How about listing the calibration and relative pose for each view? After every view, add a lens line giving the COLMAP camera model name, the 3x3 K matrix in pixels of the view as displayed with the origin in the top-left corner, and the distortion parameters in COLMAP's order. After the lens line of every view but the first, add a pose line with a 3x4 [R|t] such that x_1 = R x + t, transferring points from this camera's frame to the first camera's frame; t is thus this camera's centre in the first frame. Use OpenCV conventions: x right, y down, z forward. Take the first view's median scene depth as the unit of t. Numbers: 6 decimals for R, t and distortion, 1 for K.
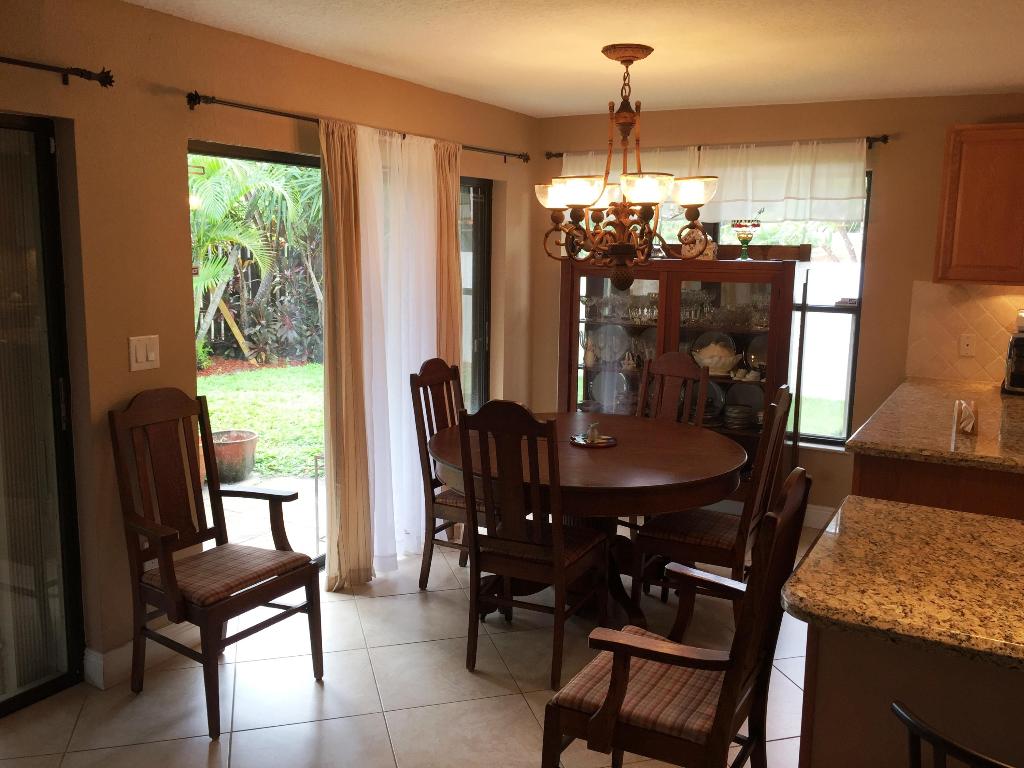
lens RADIAL K [[881.0, 0, 513.1], [0, 881.0, 374.3], [0, 0, 1]] dist [0.083895, -0.125083]
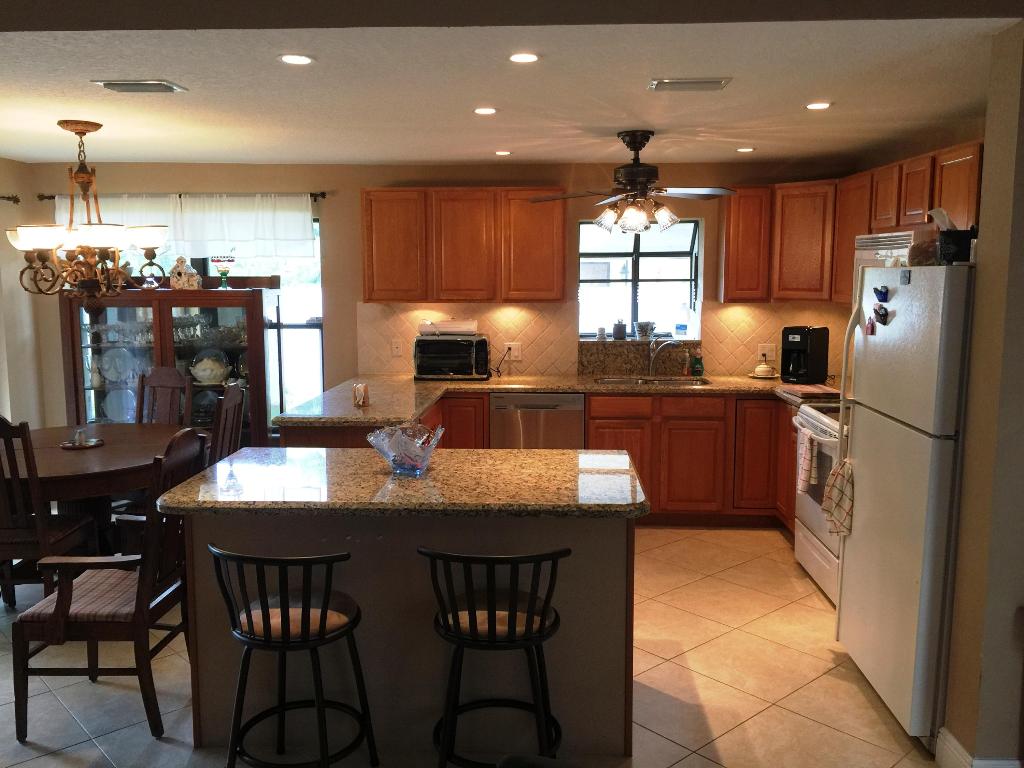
lens RADIAL K [[881.0, 0, 513.1], [0, 881.0, 374.3], [0, 0, 1]] dist [0.083895, -0.125083]
pose [[0.895053, -0.071516, 0.440188, 0.076935], [0.083954, 0.996431, -0.008820, 0.036150], [-0.437986, 0.044850, 0.897862, -0.296431]]
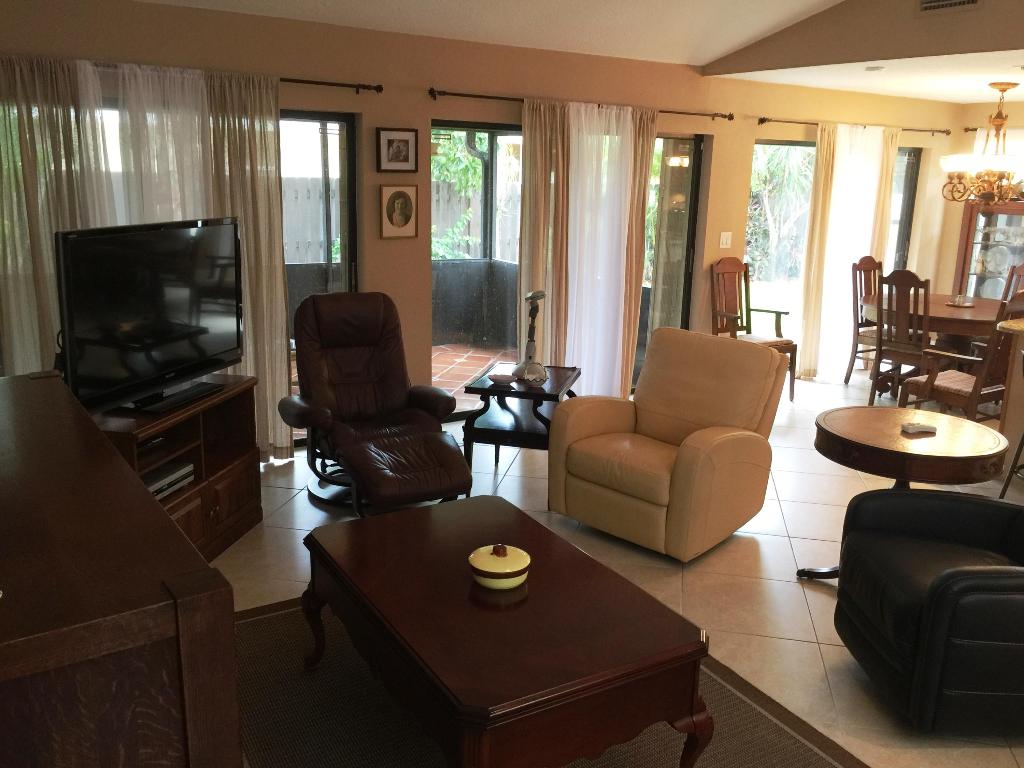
lens RADIAL K [[881.0, 0, 513.1], [0, 881.0, 374.3], [0, 0, 1]] dist [0.083895, -0.125083]
pose [[0.891872, 0.110922, -0.438475, 0.080534], [-0.081316, 0.992988, 0.085800, 0.115819], [0.444918, -0.040868, 0.894638, -0.868765]]
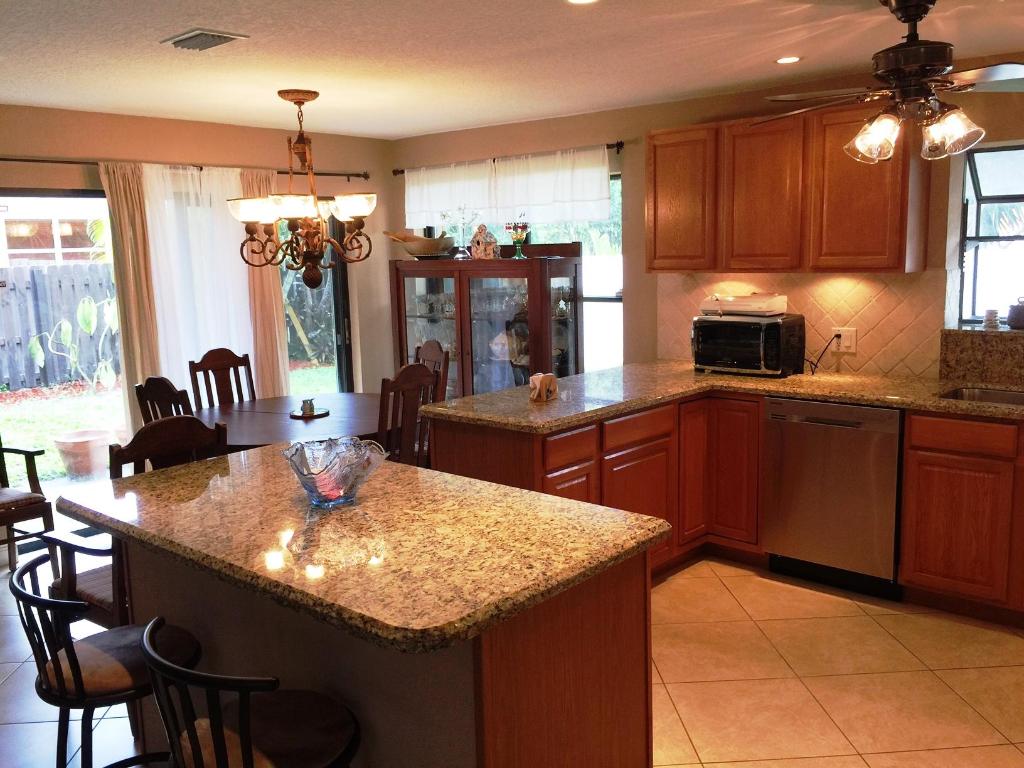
lens RADIAL K [[881.0, 0, 513.1], [0, 881.0, 374.3], [0, 0, 1]] dist [0.083895, -0.125083]
pose [[0.977444, -0.011914, -0.210860, 0.542078], [0.011254, 0.999927, -0.004331, 0.026932], [0.210896, 0.001860, 0.977507, -0.114098]]
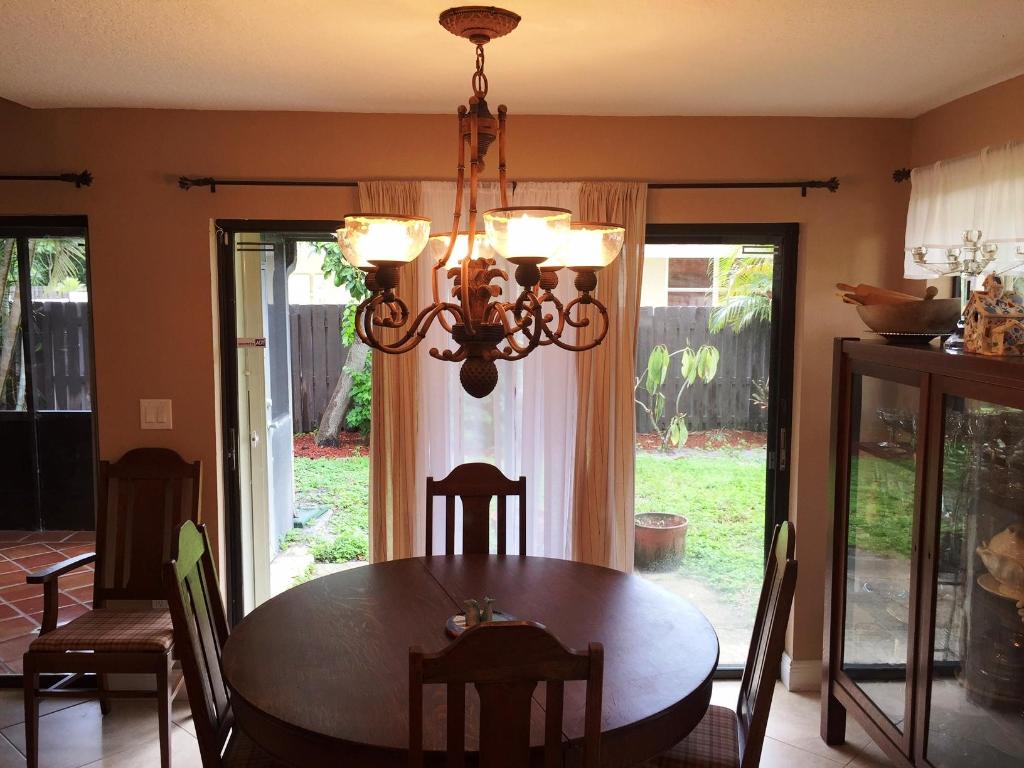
lens RADIAL K [[881.0, 0, 513.1], [0, 881.0, 374.3], [0, 0, 1]] dist [0.083895, -0.125083]
pose [[0.526613, 0.067597, -0.847413, 0.555371], [-0.124239, 0.992250, 0.001944, -0.095955], [0.840977, 0.104258, 0.530930, 0.572556]]
